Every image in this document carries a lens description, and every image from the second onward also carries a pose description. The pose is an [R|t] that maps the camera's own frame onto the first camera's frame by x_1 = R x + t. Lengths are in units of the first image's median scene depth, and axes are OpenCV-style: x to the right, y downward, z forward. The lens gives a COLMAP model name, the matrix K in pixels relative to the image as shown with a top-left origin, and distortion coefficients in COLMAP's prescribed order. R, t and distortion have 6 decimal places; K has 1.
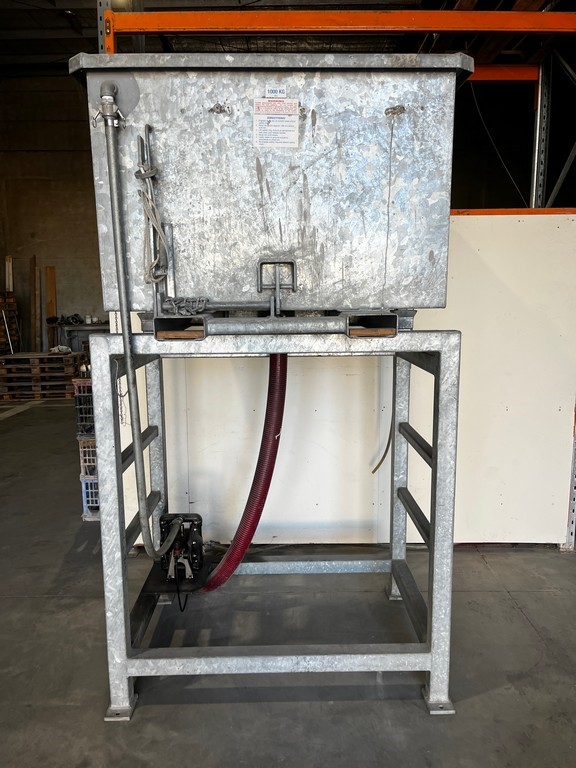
lens RADIAL K [[593.2, 0, 288.3], [0, 593.2, 384.2], [0, 0, 1]] dist [0.054297, -0.079625]
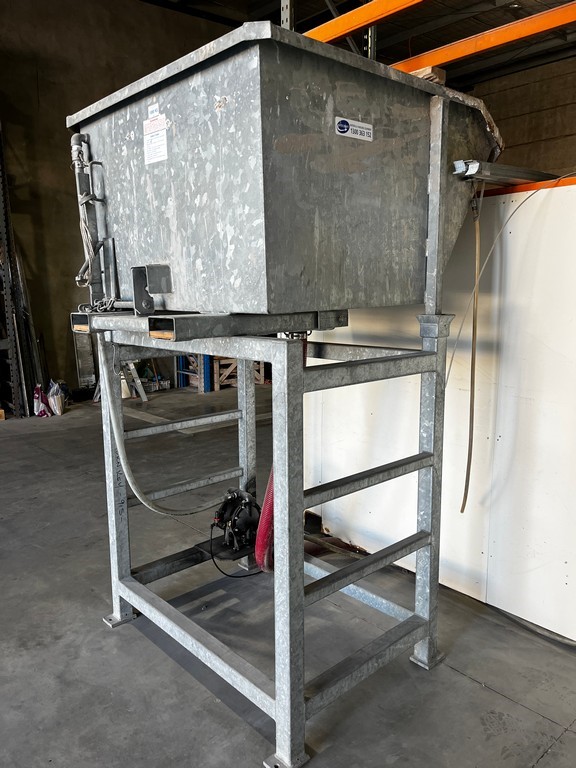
lens RADIAL K [[593.2, 0, 291.8], [0, 593.2, 383.0], [0, 0, 1]] dist [0.054297, -0.079625]
pose [[0.675343, 0.130333, -0.725896, 0.833587], [-0.120368, 0.990542, 0.065864, -0.082026], [0.727615, 0.042893, 0.684644, 0.381621]]
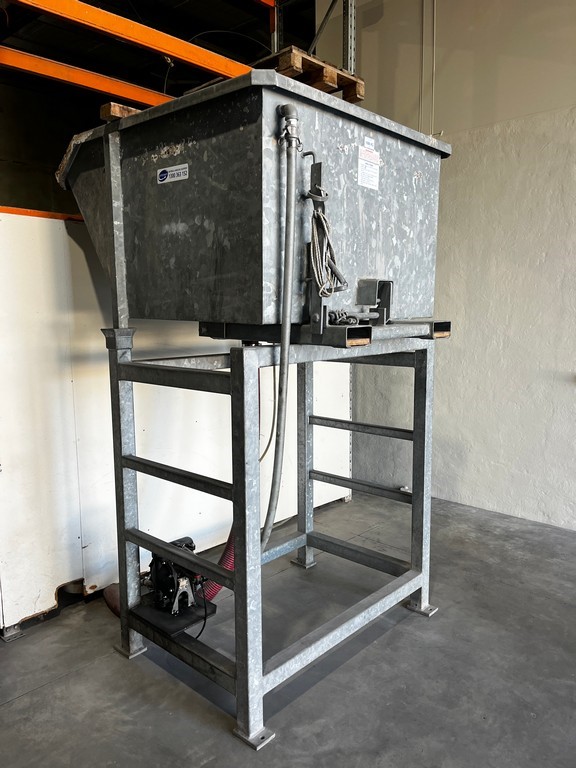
lens RADIAL K [[593.2, 0, 285.9], [0, 593.2, 387.1], [0, 0, 1]] dist [0.054297, -0.079625]
pose [[0.680276, -0.091563, 0.727214, -0.907251], [0.110534, 0.993635, 0.021709, -0.031881], [-0.724574, 0.065614, 0.686067, 0.266655]]
